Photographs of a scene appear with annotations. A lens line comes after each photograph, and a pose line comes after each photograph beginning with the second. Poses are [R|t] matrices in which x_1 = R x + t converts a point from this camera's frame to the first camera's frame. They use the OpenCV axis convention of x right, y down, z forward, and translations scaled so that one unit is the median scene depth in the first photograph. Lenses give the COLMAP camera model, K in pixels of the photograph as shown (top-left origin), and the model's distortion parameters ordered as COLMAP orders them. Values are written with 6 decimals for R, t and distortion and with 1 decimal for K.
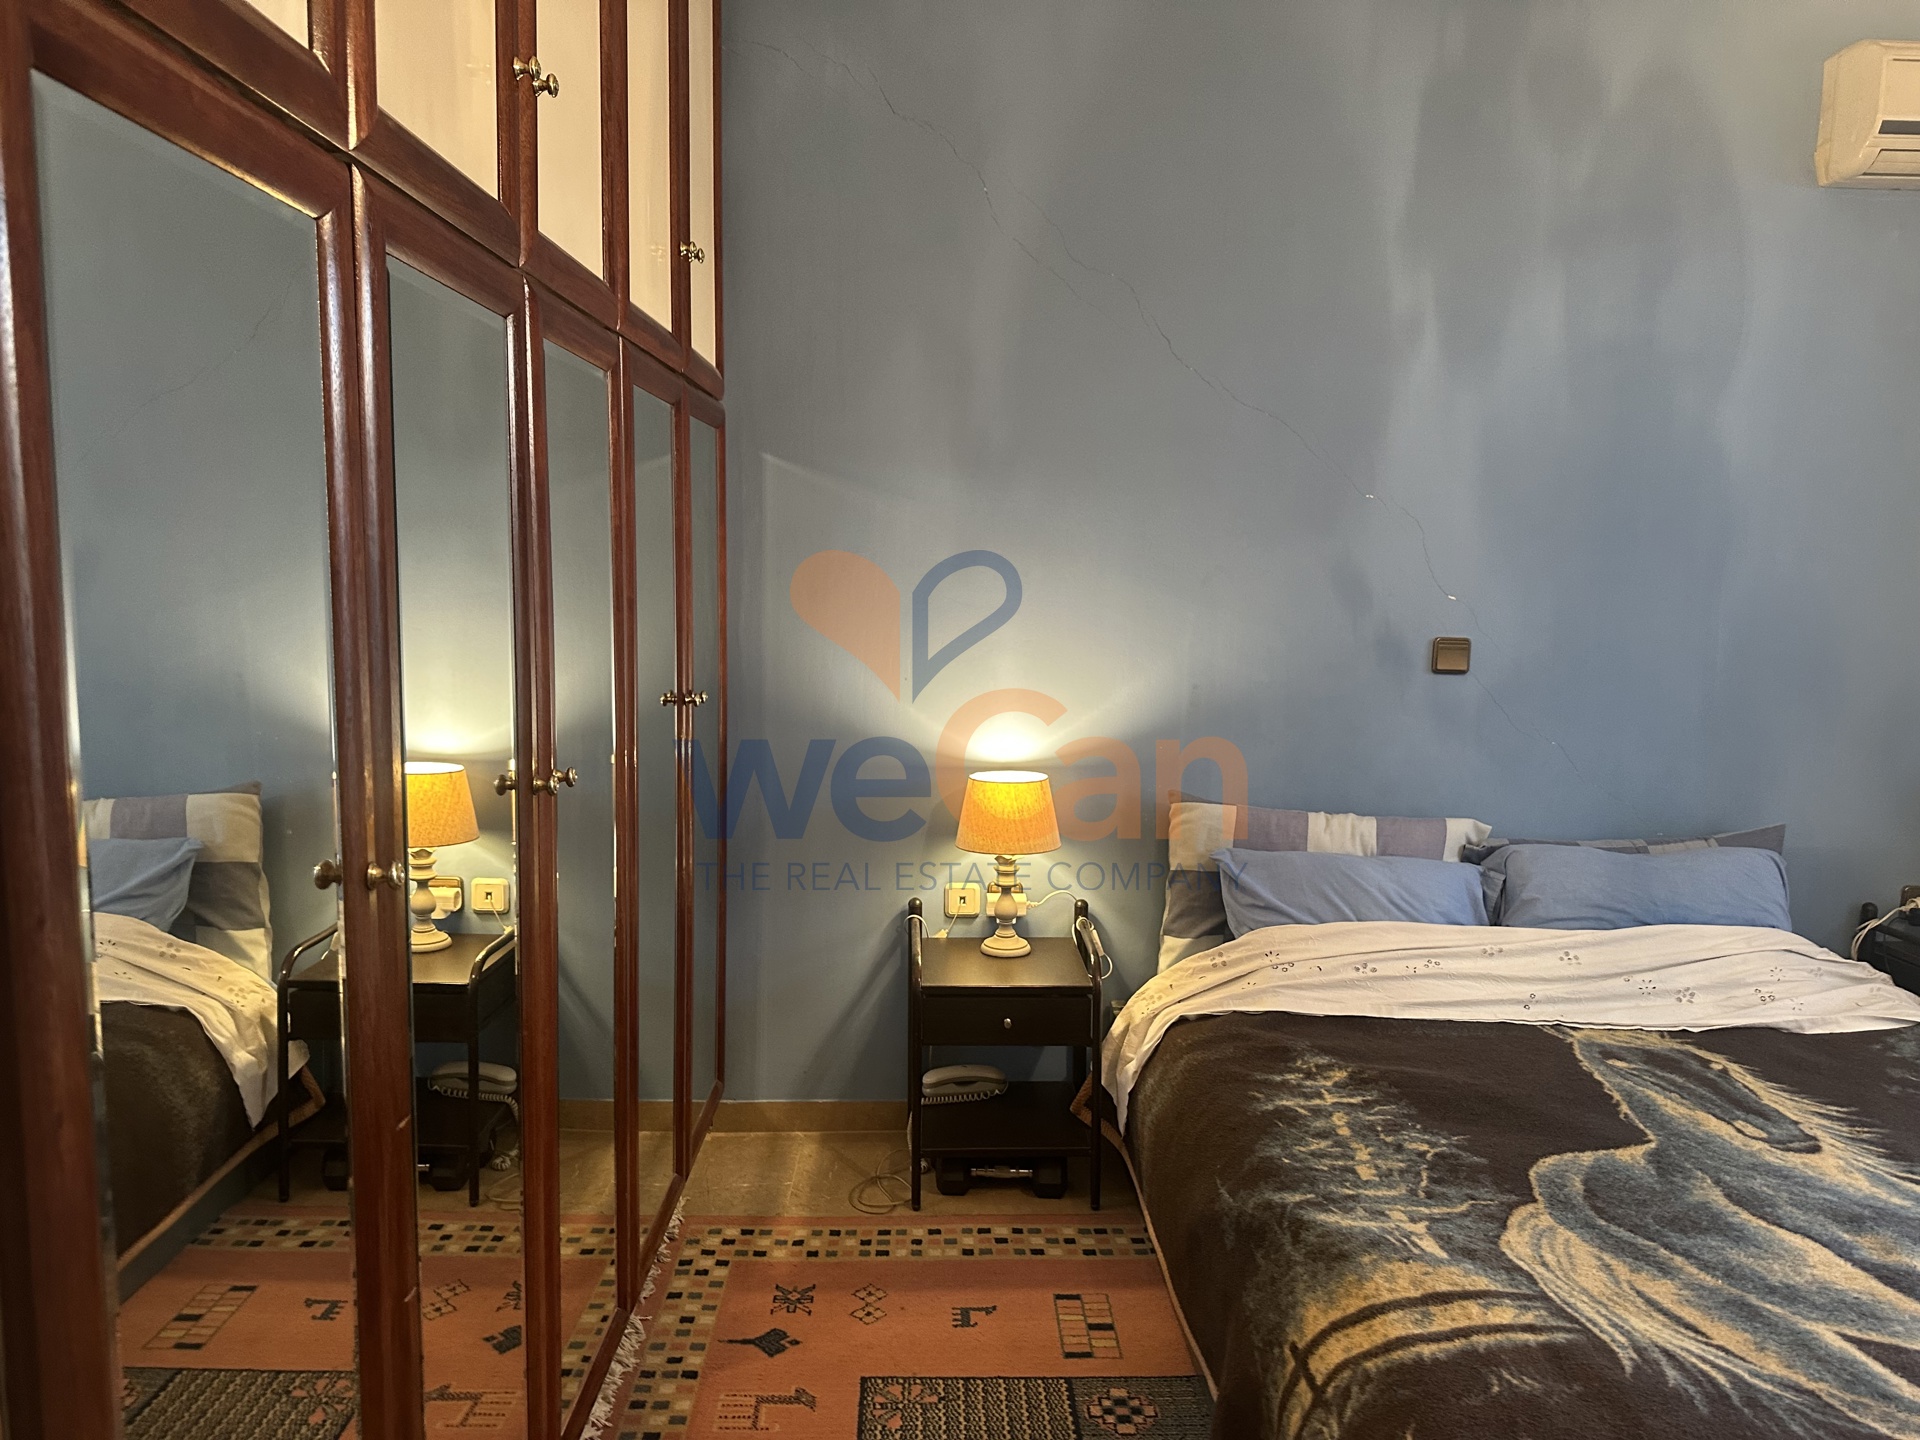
lens RADIAL K [[1354.4, 0, 960.0], [0, 1354.4, 720.0], [0, 0, 1]] dist [0.052778, -0.062705]
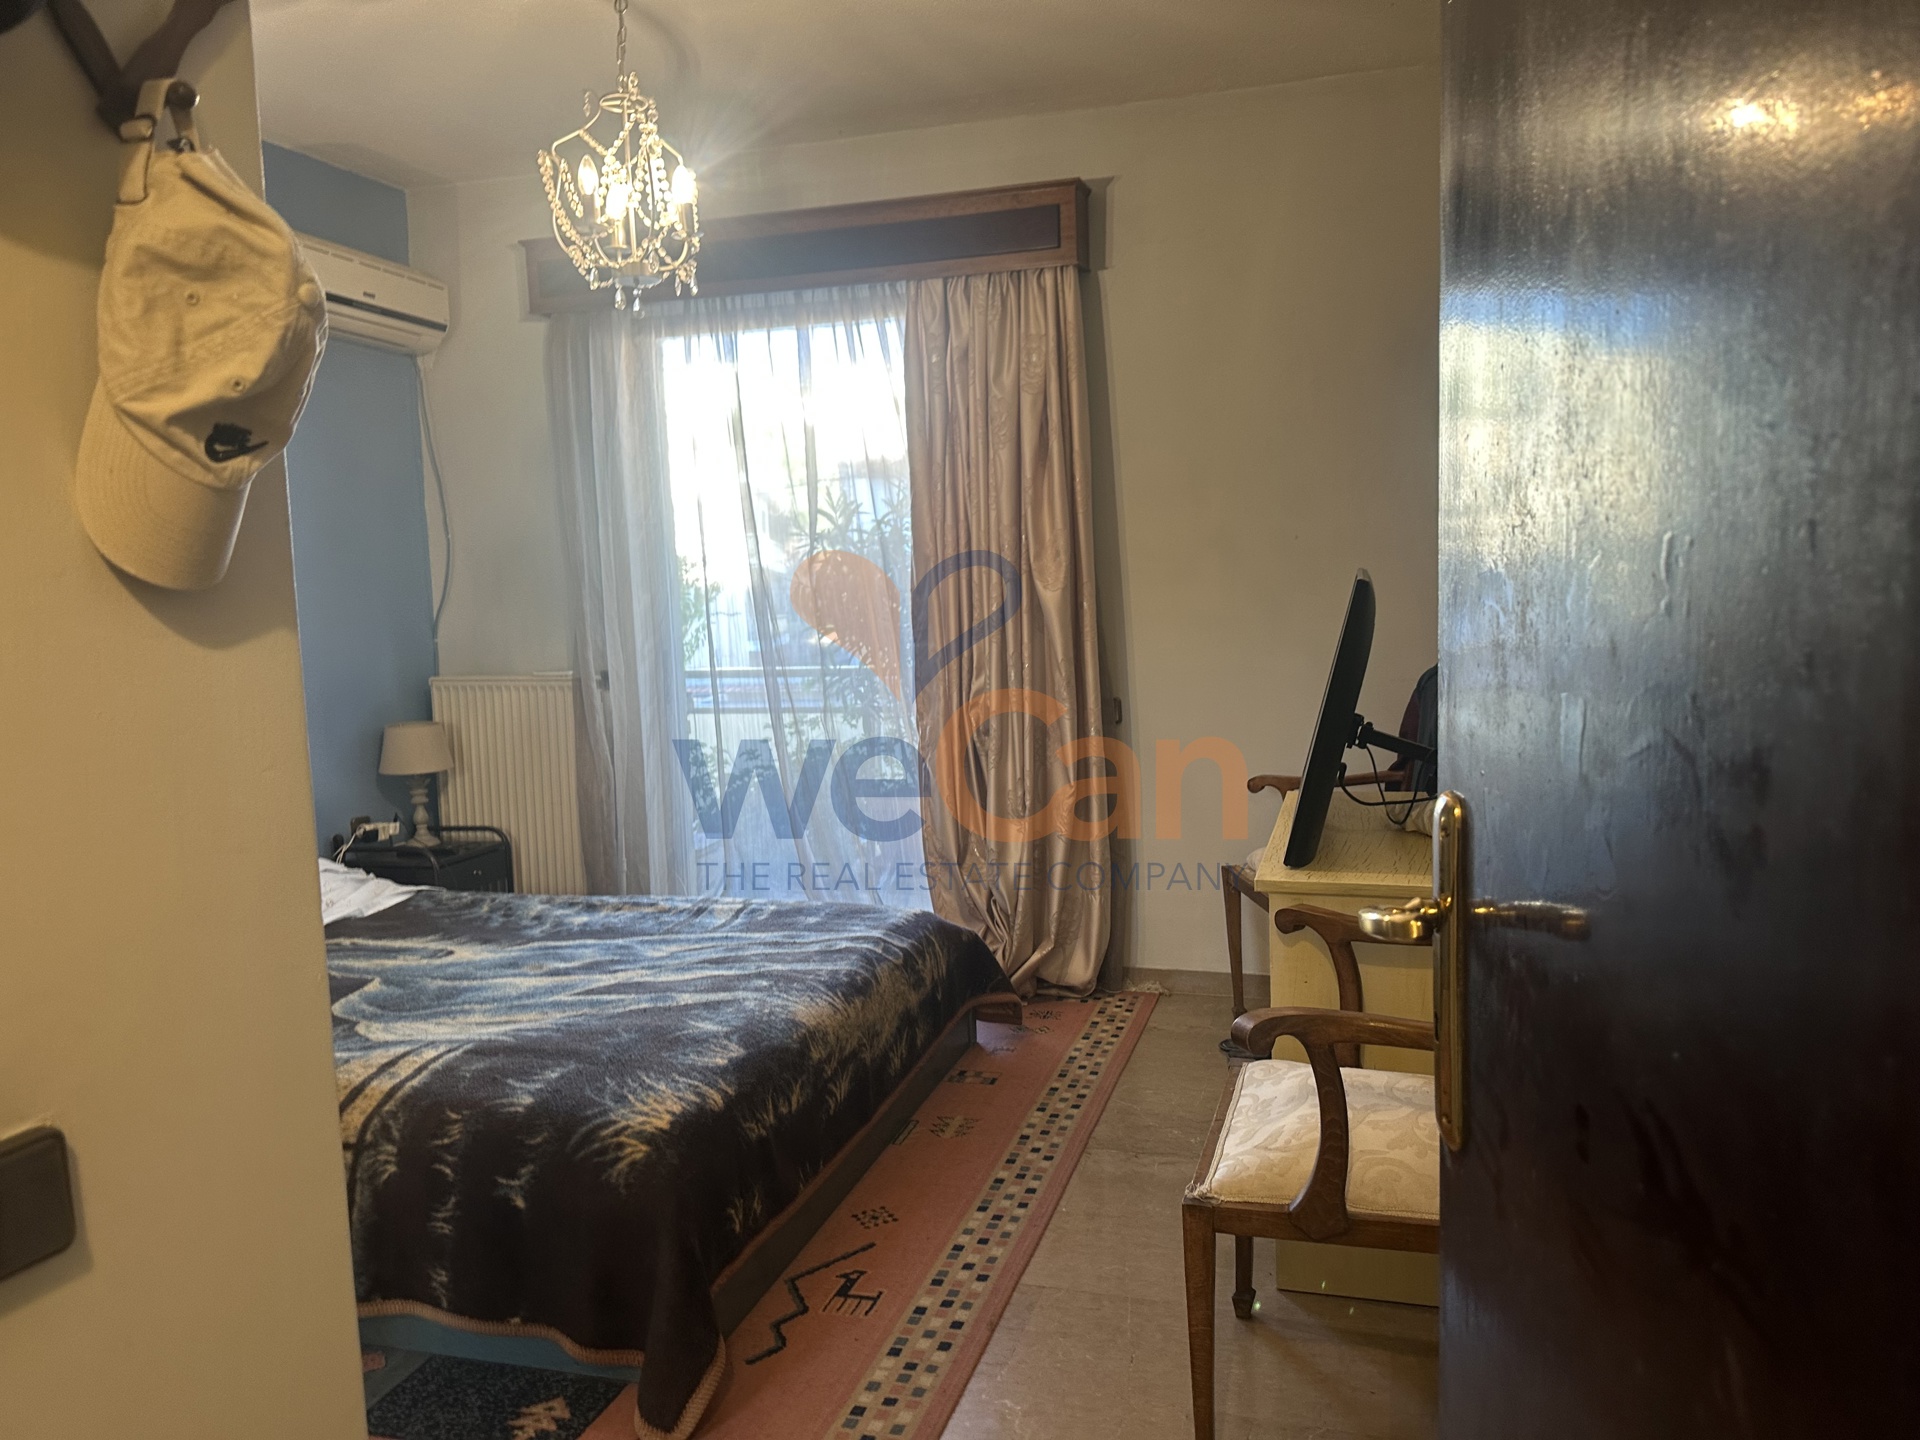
lens RADIAL K [[1354.4, 0, 960.0], [0, 1354.4, 720.0], [0, 0, 1]] dist [0.052778, -0.062705]
pose [[0.318888, -0.113234, 0.941004, -0.778025], [0.156372, 0.985517, 0.065599, 0.047704], [-0.934804, 0.126228, 0.331976, -0.123337]]
